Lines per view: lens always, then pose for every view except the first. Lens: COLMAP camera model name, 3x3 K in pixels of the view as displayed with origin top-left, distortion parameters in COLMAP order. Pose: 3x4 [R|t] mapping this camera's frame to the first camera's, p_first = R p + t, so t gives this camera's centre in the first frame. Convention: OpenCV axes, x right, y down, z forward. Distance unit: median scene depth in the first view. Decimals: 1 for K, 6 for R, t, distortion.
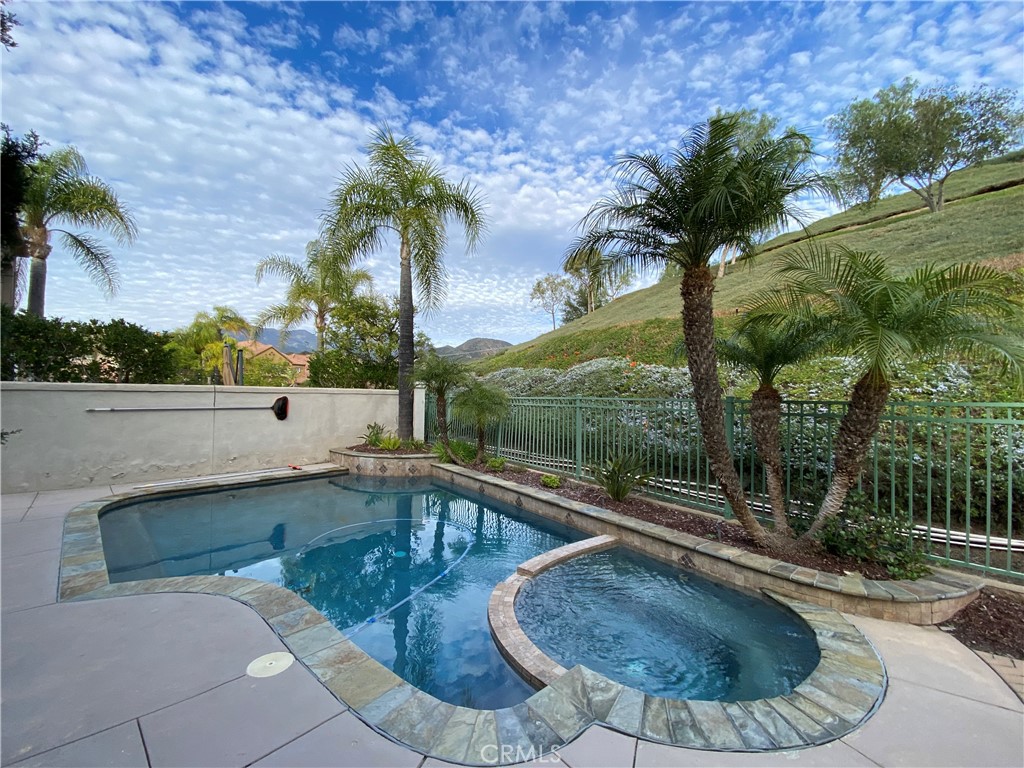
lens RADIAL K [[414.5, 0, 509.6], [0, 414.5, 384.2], [0, 0, 1]] dist [0.011753, -0.015777]
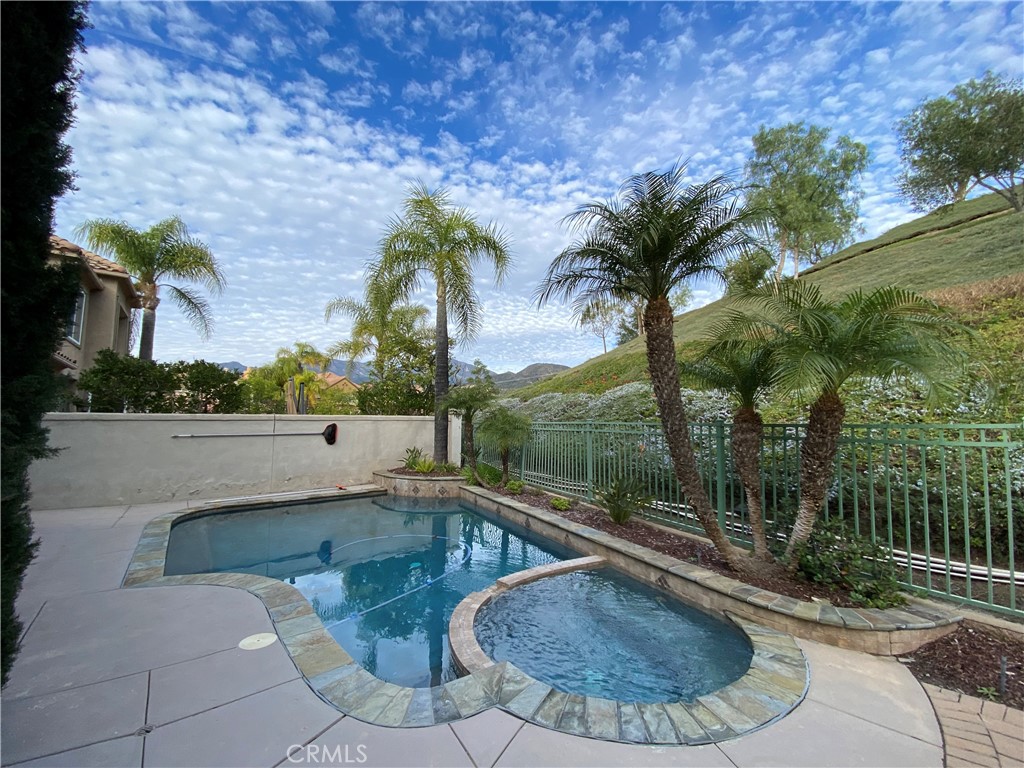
lens RADIAL K [[414.0, 0, 509.7], [0, 414.0, 387.9], [0, 0, 1]] dist [0.016910, -0.018223]
pose [[0.988780, -0.020762, -0.147930, 0.146189], [0.012989, 0.998493, -0.053320, -0.001314], [0.148814, 0.050800, 0.987560, -0.060880]]
